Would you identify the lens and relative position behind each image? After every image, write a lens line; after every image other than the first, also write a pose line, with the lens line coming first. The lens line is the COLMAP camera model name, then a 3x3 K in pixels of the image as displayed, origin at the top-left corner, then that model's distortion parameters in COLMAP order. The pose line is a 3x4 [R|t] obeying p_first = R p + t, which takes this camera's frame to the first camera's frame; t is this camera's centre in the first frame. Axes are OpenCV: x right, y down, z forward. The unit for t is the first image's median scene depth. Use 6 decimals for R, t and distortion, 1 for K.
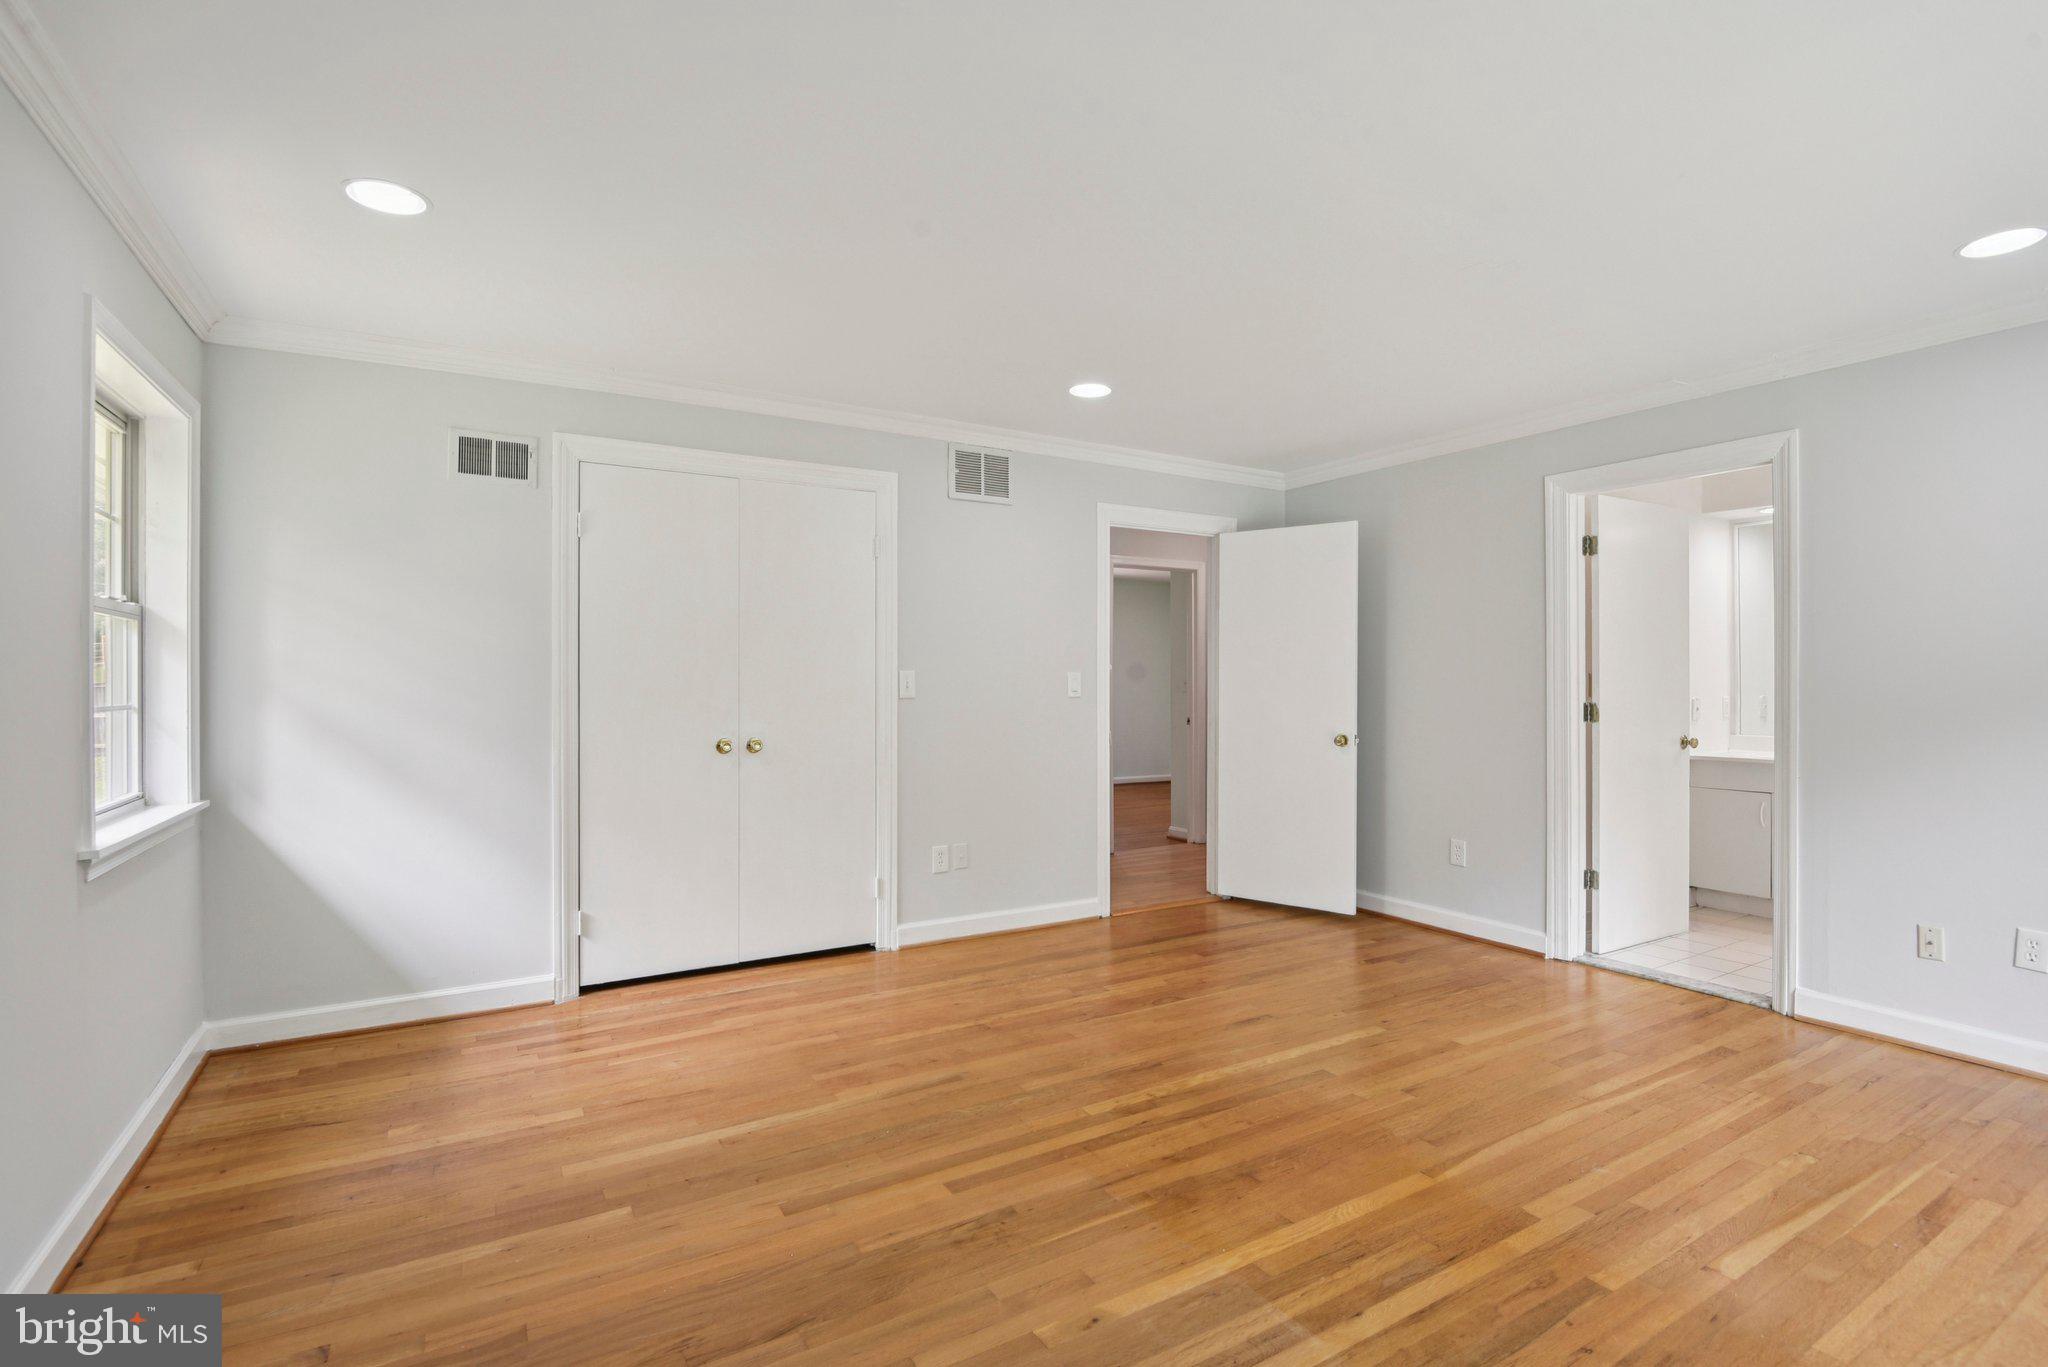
lens RADIAL K [[965.2, 0, 1026.5], [0, 965.2, 679.6], [0, 0, 1]] dist [-0.017979, -0.001592]
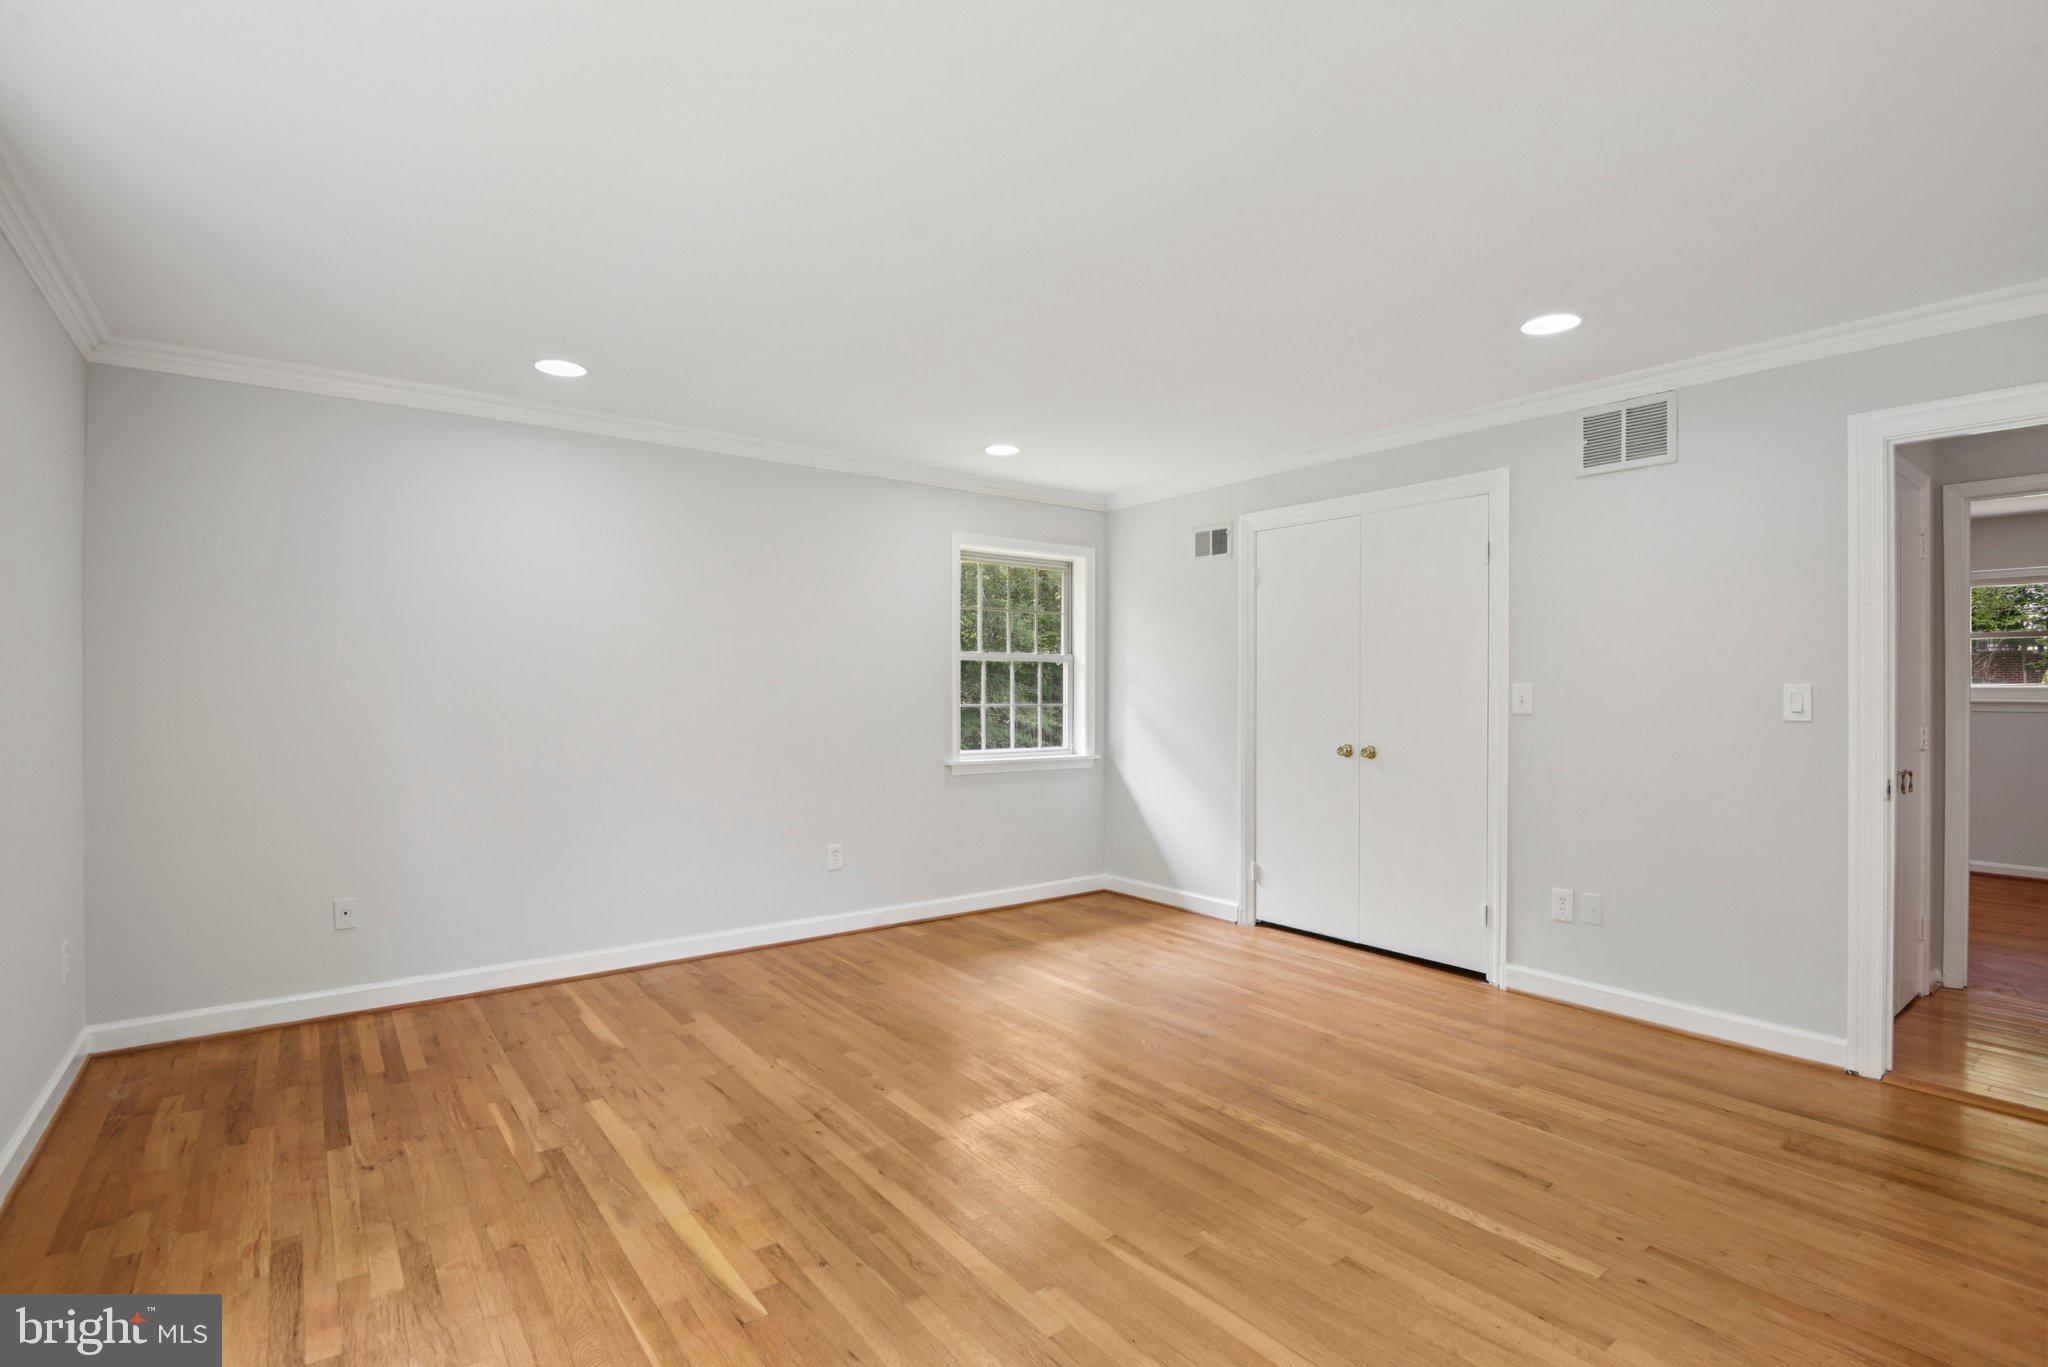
lens RADIAL K [[965.2, 0, 1021.9], [0, 965.2, 690.8], [0, 0, 1]] dist [-0.017979, -0.001592]
pose [[0.103638, -0.000886, -0.994615, 0.854584], [-0.004166, 0.999990, -0.001325, 0.000430], [0.994606, 0.004281, 0.103633, 0.533040]]
